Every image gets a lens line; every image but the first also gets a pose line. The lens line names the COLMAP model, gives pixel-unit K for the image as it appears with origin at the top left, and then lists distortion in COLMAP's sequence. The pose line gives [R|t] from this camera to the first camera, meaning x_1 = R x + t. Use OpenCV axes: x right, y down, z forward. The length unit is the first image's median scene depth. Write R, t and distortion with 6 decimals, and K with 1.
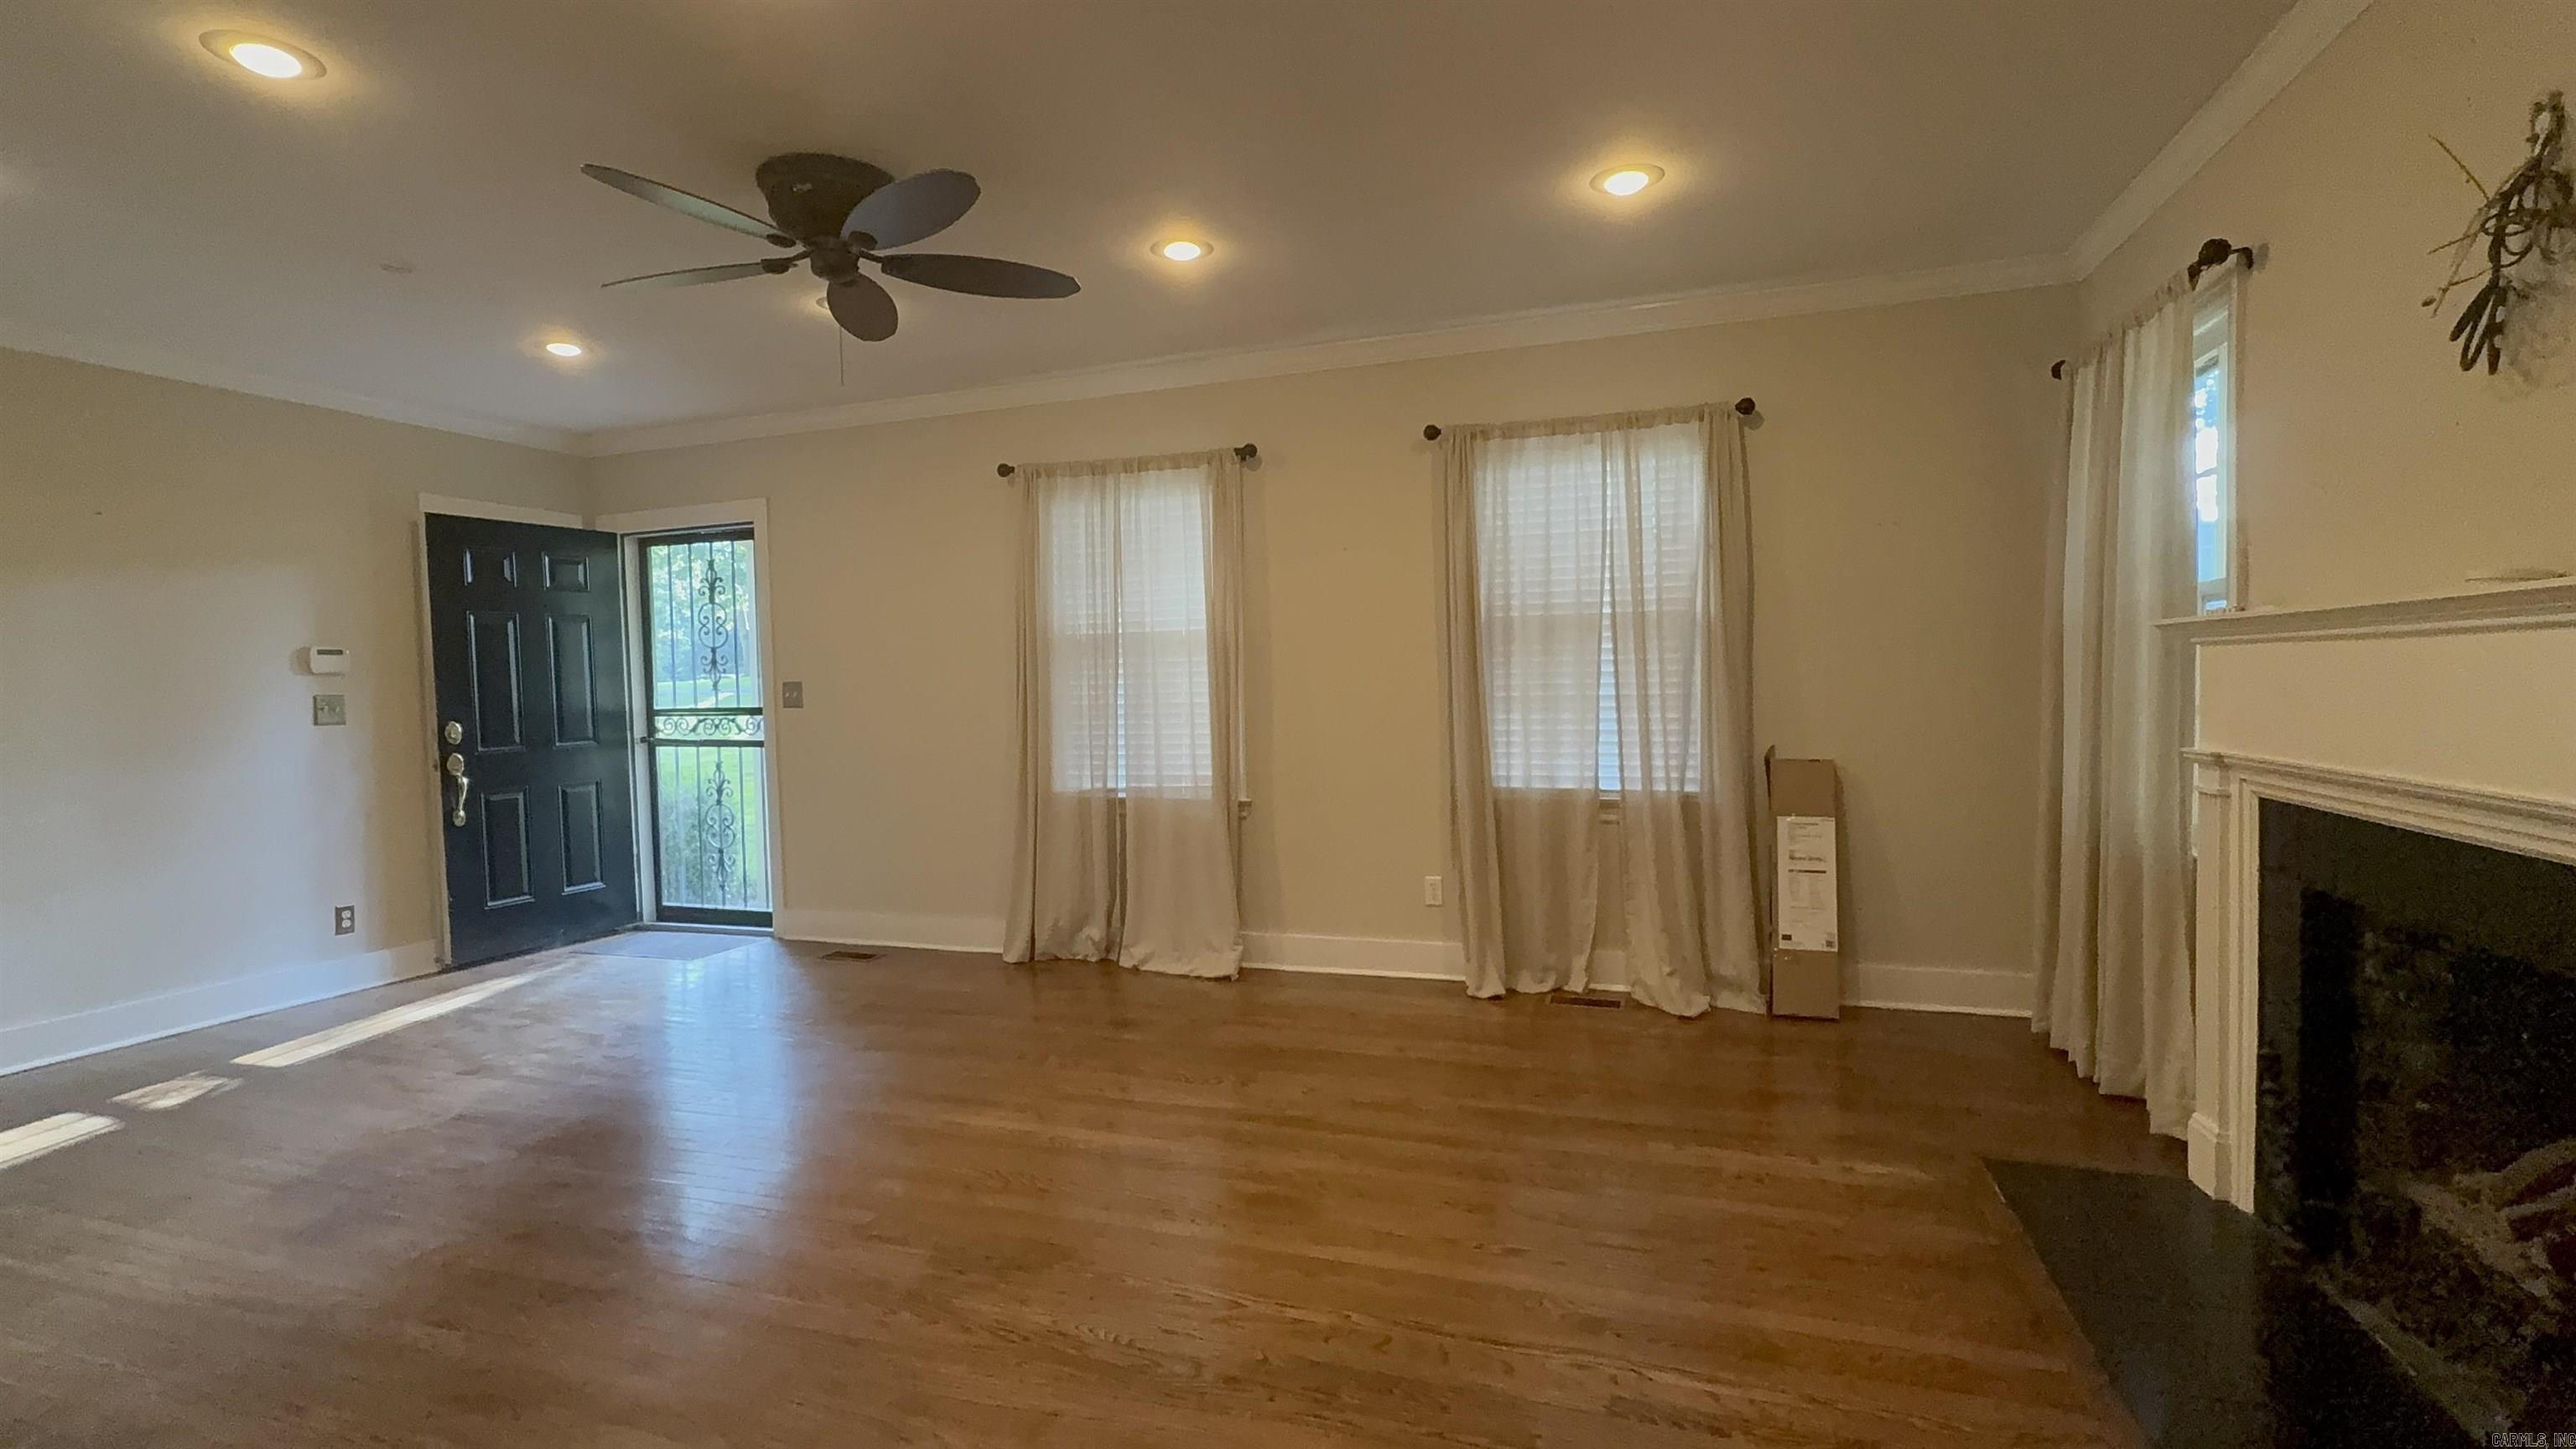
lens RADIAL K [[1154.6, 0, 1288.4], [0, 1154.6, 728.4], [0, 0, 1]] dist [-0.001157, -0.000264]
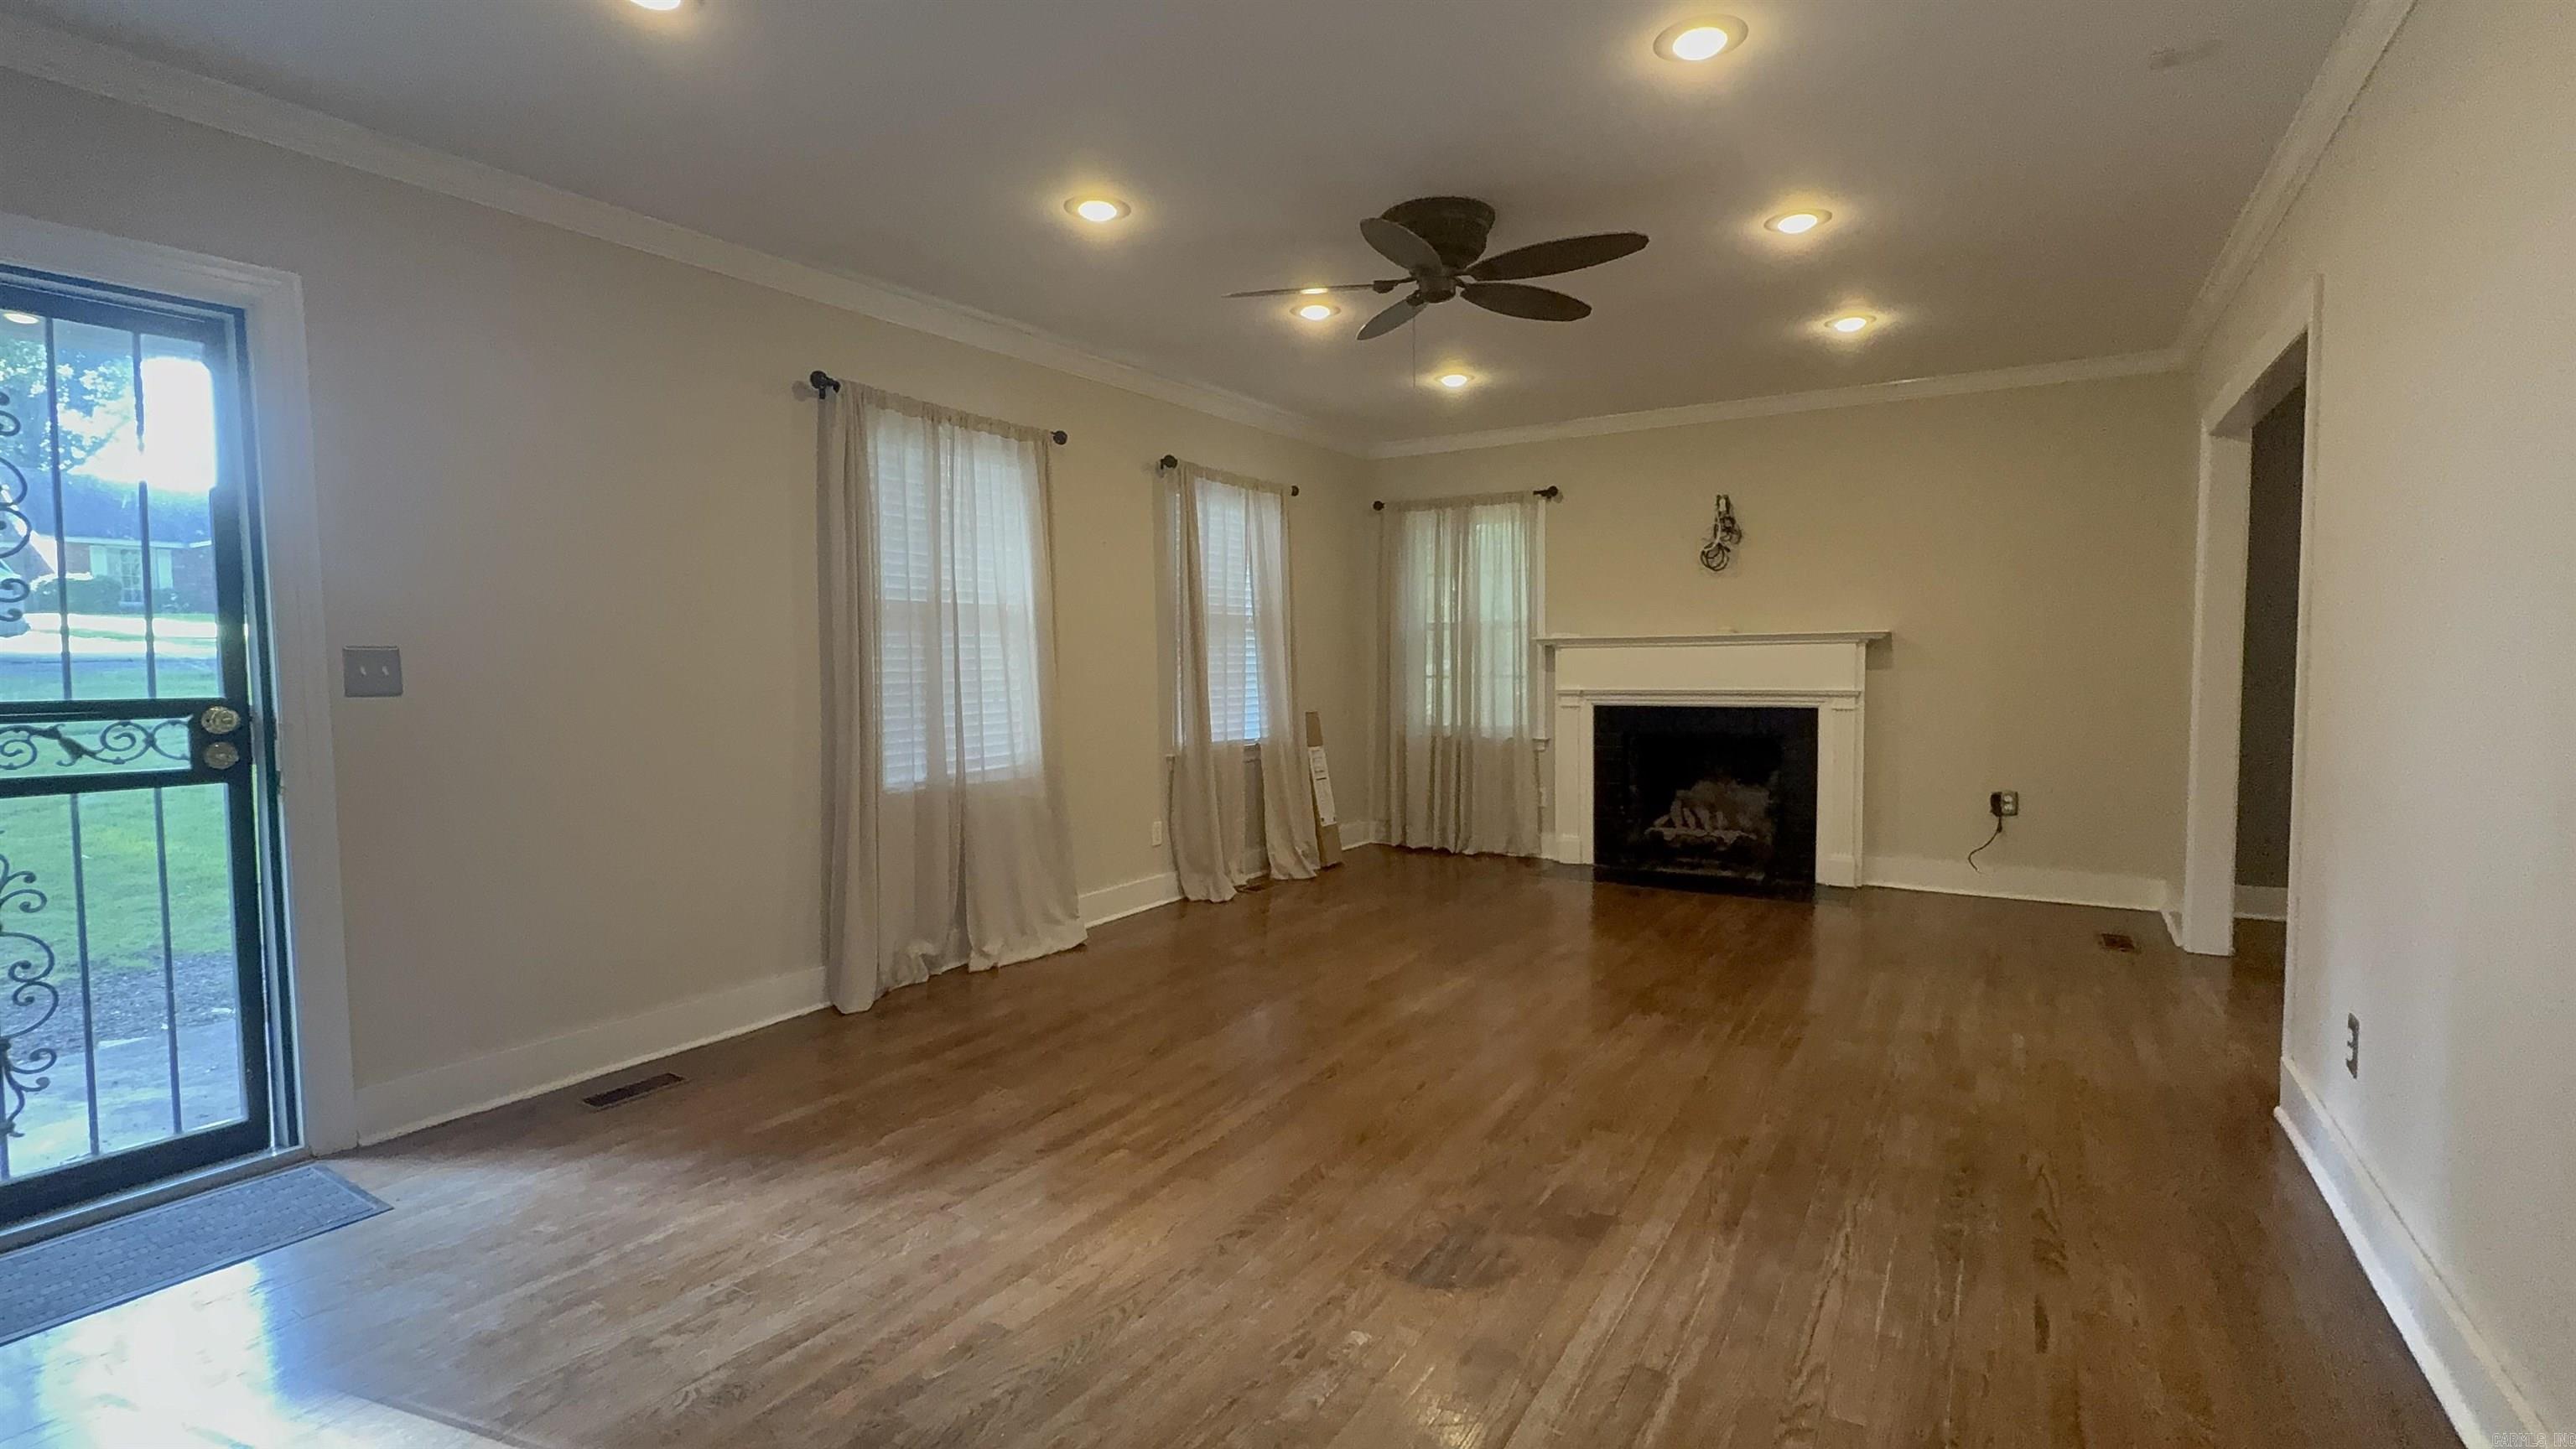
lens RADIAL K [[1154.6, 0, 1296.9], [0, 1154.6, 718.9], [0, 0, 1]] dist [-0.001157, -0.000264]
pose [[0.222754, -0.030888, 0.974385, -1.001691], [0.047074, 0.998673, 0.020897, 0.001171], [-0.973737, 0.041214, 0.223913, 0.564275]]
